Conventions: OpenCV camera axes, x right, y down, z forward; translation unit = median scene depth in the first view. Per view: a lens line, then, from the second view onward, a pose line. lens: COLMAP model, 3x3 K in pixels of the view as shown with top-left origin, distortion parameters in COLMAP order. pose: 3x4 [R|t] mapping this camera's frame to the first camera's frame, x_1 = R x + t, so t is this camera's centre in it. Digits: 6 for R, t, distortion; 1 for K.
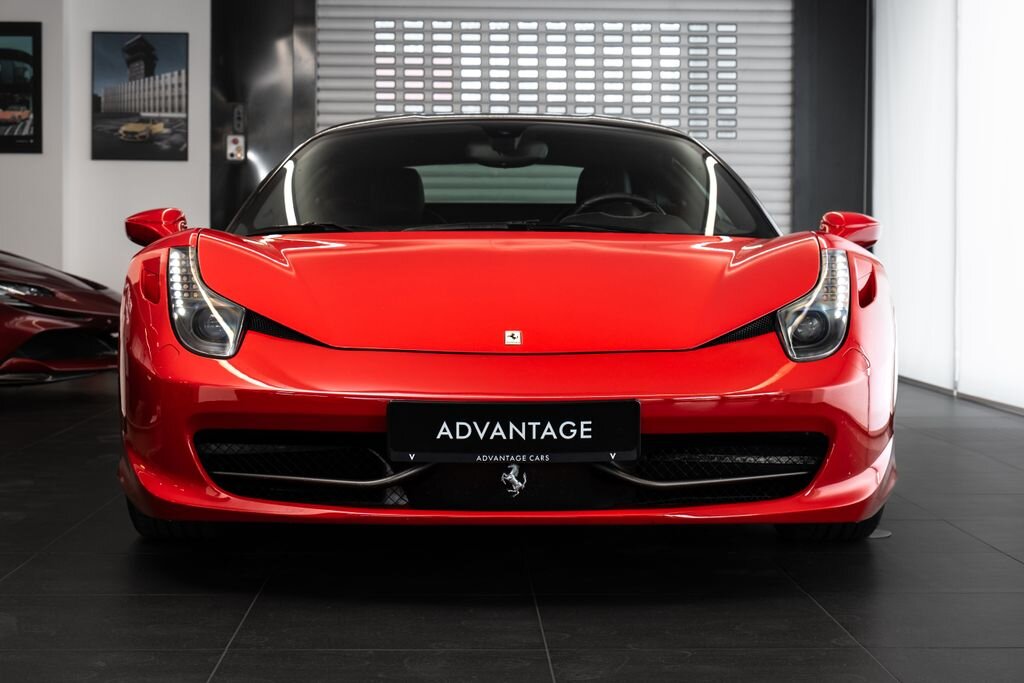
lens RADIAL K [[1835.0, 0, 509.9], [0, 1835.0, 343.8], [0, 0, 1]] dist [0.054190, 0.000000]
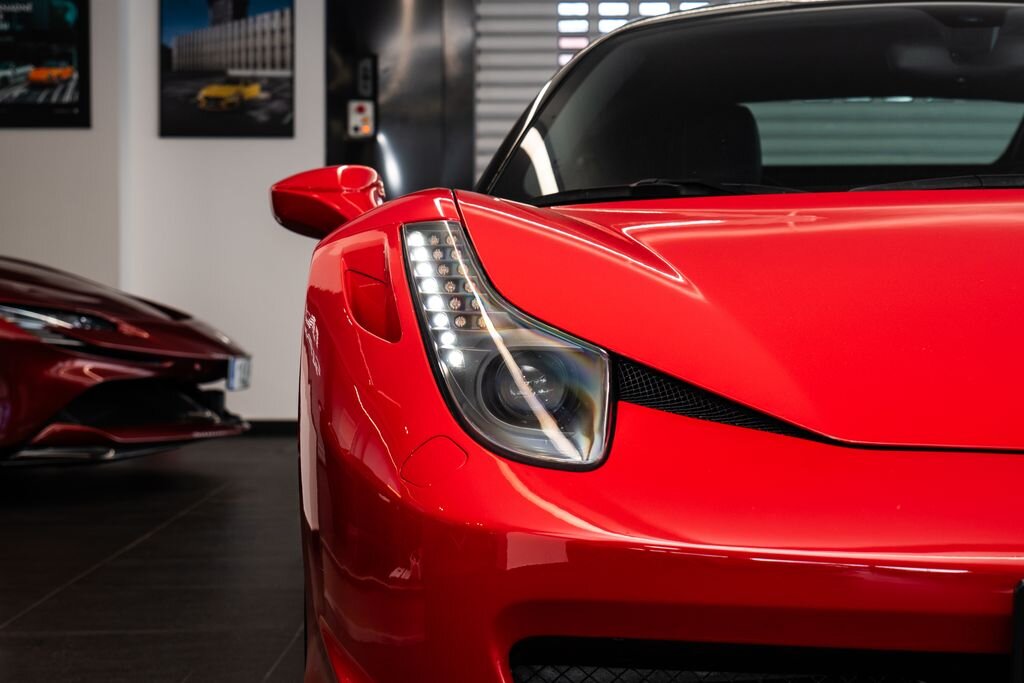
lens RADIAL K [[1835.0, 0, 469.2], [0, 1835.0, 361.4], [0, 0, 1]] dist [0.054190, 0.000000]
pose [[0.999532, -0.005482, -0.030111, -0.102473], [0.005229, 0.999950, -0.008475, -0.008290], [0.030156, 0.008313, 0.999511, 0.348736]]
